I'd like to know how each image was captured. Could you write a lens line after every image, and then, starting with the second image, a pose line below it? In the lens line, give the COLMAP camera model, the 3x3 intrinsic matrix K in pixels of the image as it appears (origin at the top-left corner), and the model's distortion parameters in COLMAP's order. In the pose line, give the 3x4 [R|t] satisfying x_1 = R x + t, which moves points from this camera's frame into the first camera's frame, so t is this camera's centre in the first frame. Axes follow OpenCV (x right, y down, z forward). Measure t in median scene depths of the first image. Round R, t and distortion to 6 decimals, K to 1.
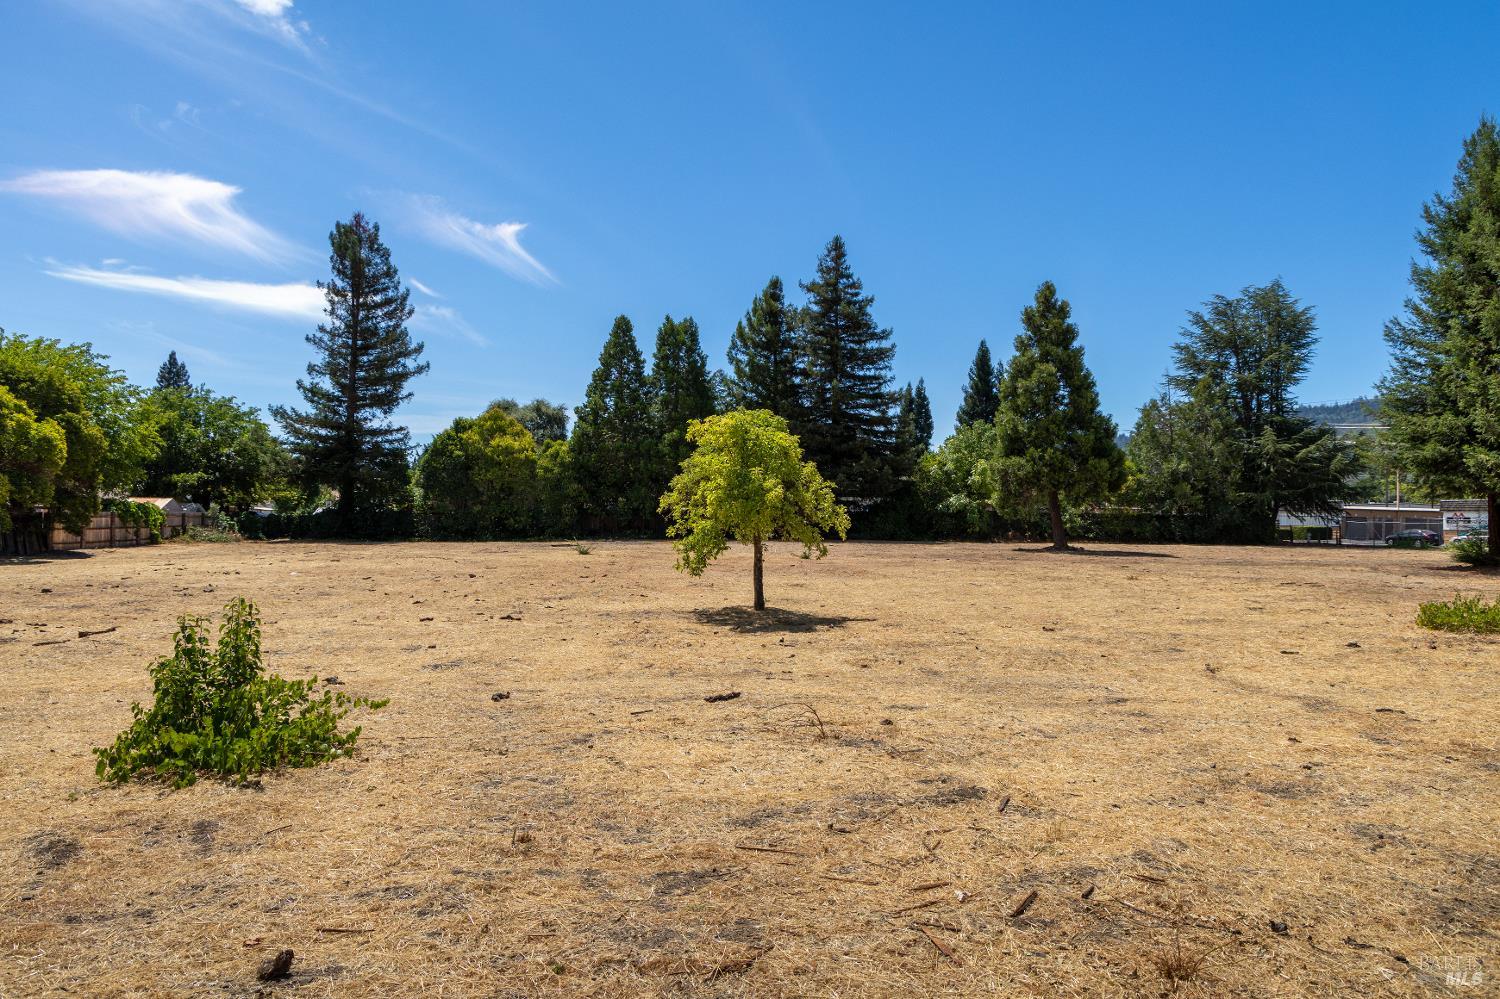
lens RADIAL K [[1053.4, 0, 747.4], [0, 1053.4, 502.5], [0, 0, 1]] dist [0.013127, 0.007190]
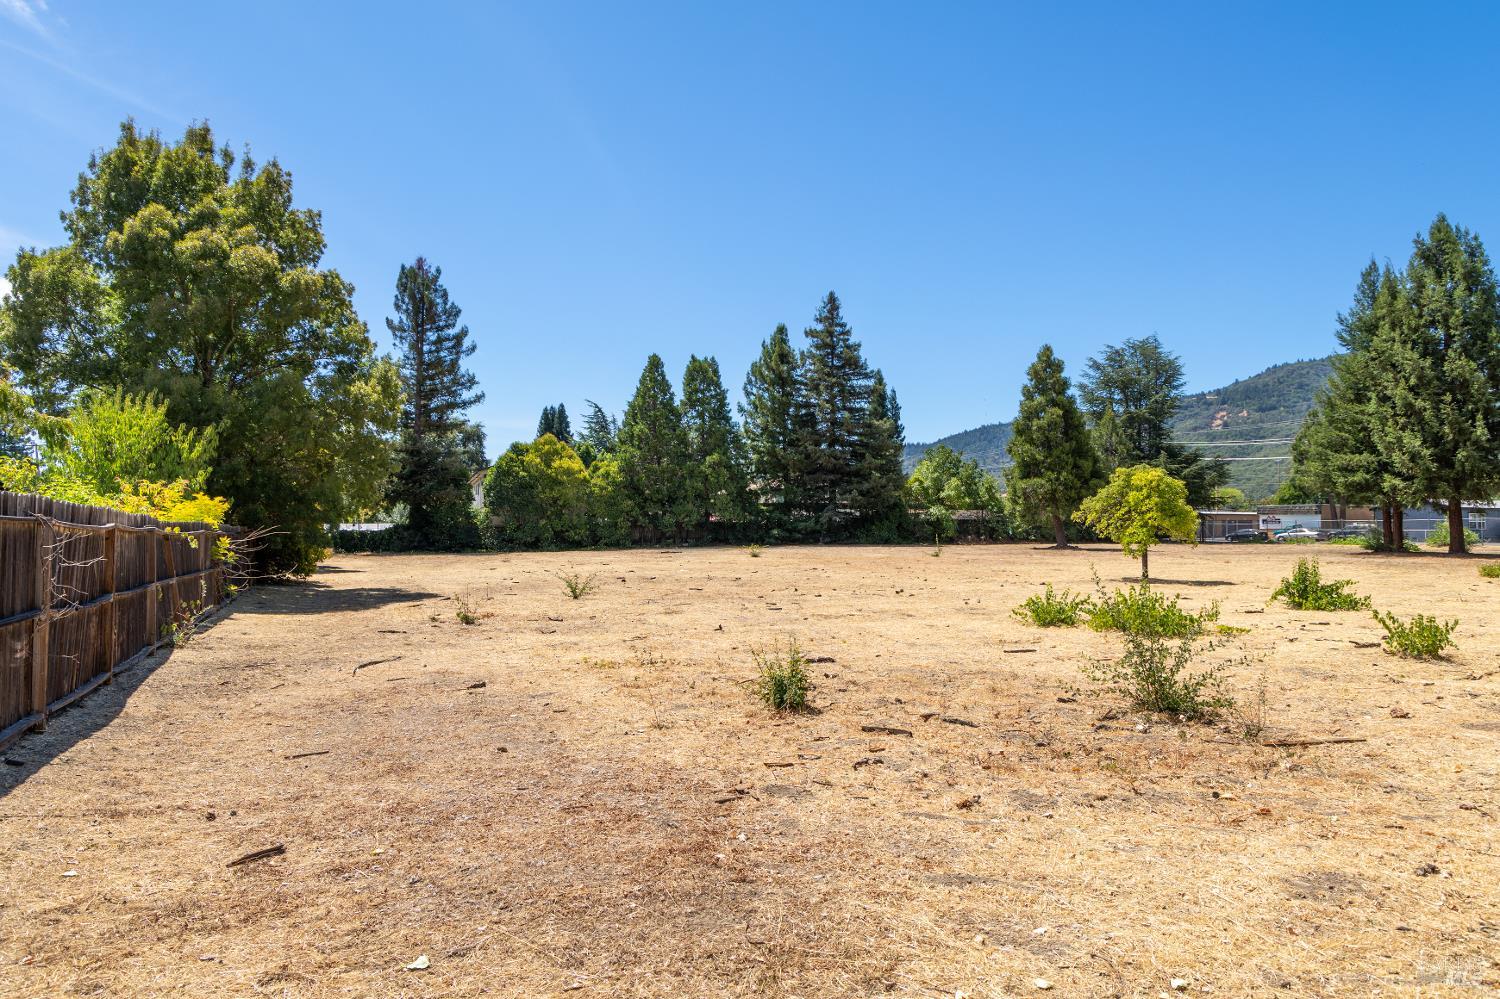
lens RADIAL K [[1053.4, 0, 761.2], [0, 1053.4, 498.3], [0, 0, 1]] dist [0.013127, 0.007190]
pose [[0.976826, -0.008386, 0.213872, -0.258218], [0.010983, 0.999880, -0.010960, -0.005353], [-0.213755, 0.013055, 0.976800, -0.153231]]
